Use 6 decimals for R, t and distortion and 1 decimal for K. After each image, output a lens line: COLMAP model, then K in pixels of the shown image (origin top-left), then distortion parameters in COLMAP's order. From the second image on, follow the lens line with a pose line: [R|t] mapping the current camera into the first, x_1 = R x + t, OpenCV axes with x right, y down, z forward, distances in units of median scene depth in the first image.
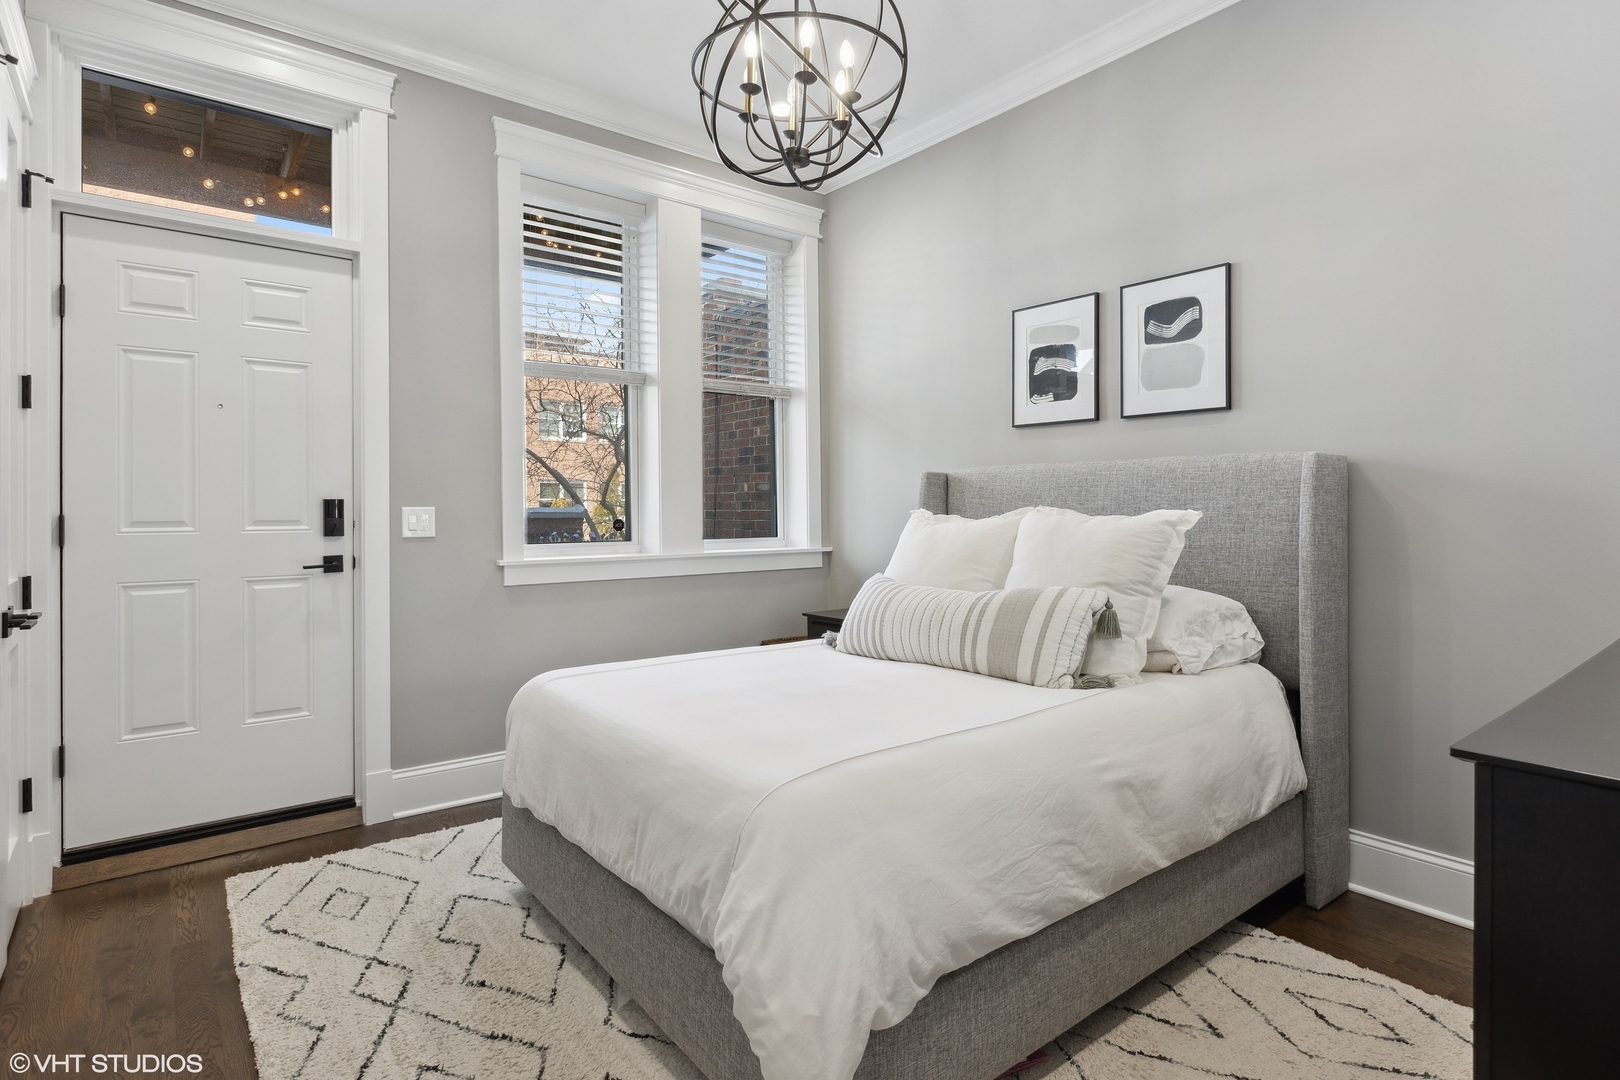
lens RADIAL K [[809.3, 0, 805.6], [0, 809.3, 521.5], [0, 0, 1]] dist [-0.000133, -0.000465]
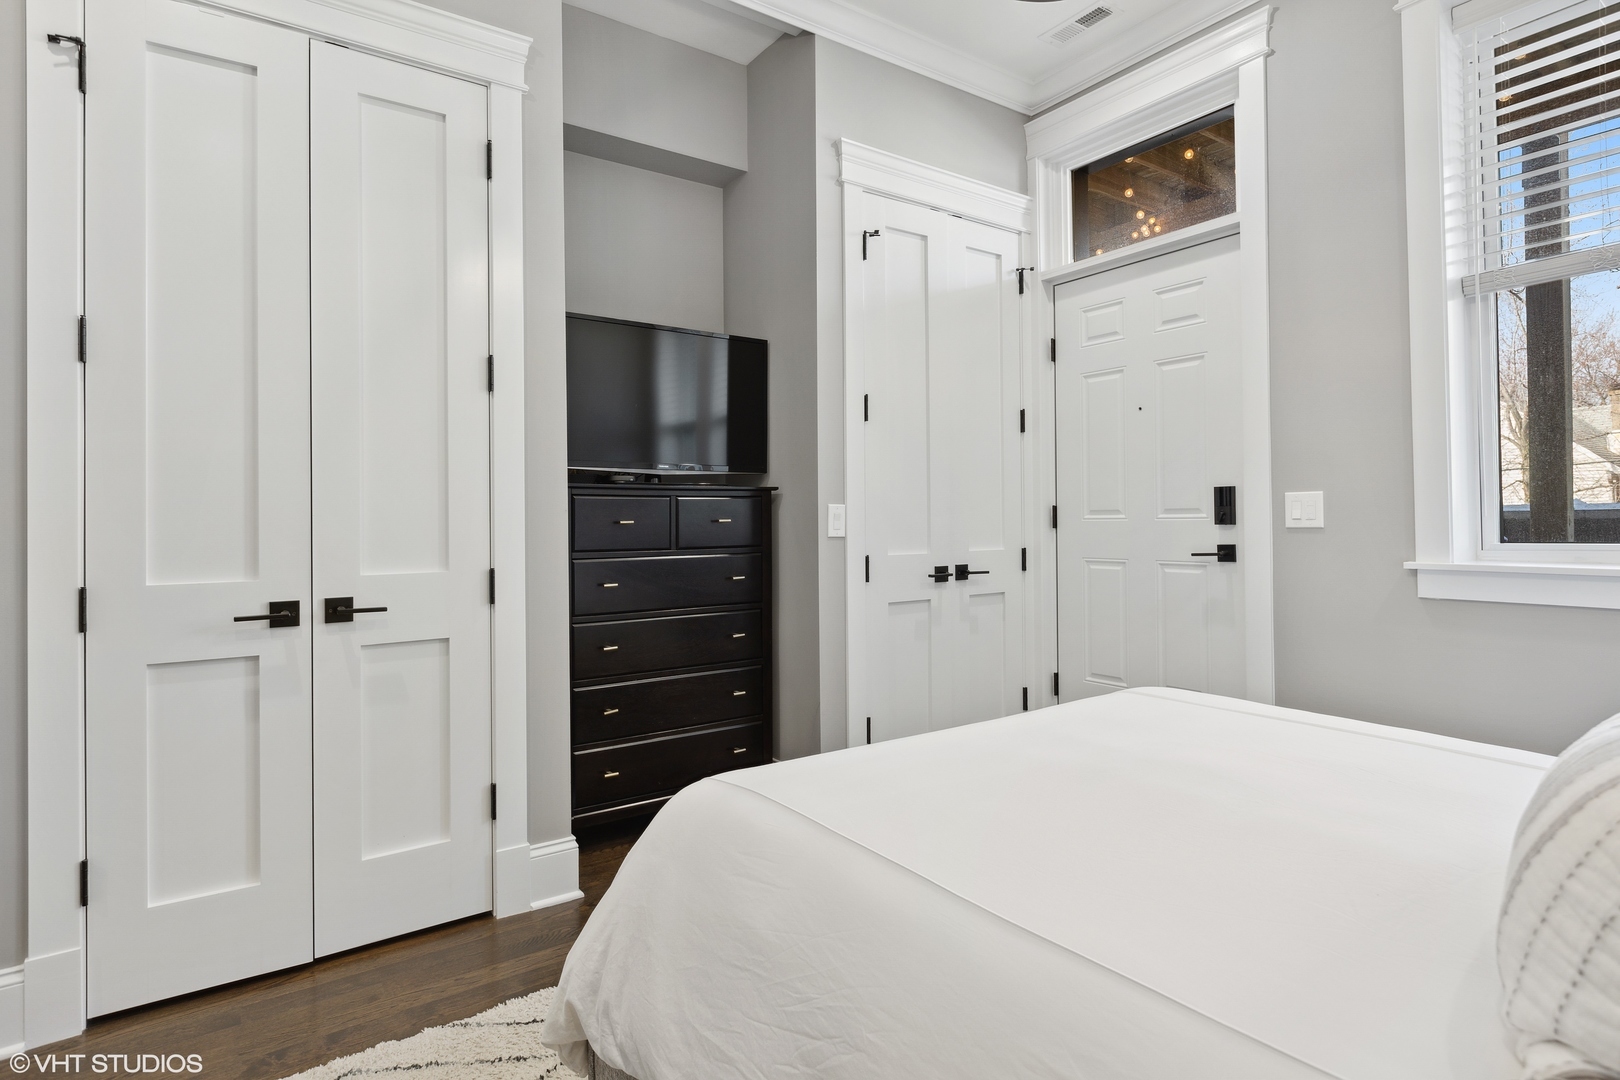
lens RADIAL K [[838.5, 0, 808.0], [0, 838.5, 519.9], [0, 0, 1]] dist [-0.022799, 0.000425]
pose [[-0.055392, 0.009479, -0.998420, 0.827228], [0.005704, 0.999942, 0.009177, 0.001025], [0.998448, -0.005186, -0.055443, 1.034346]]
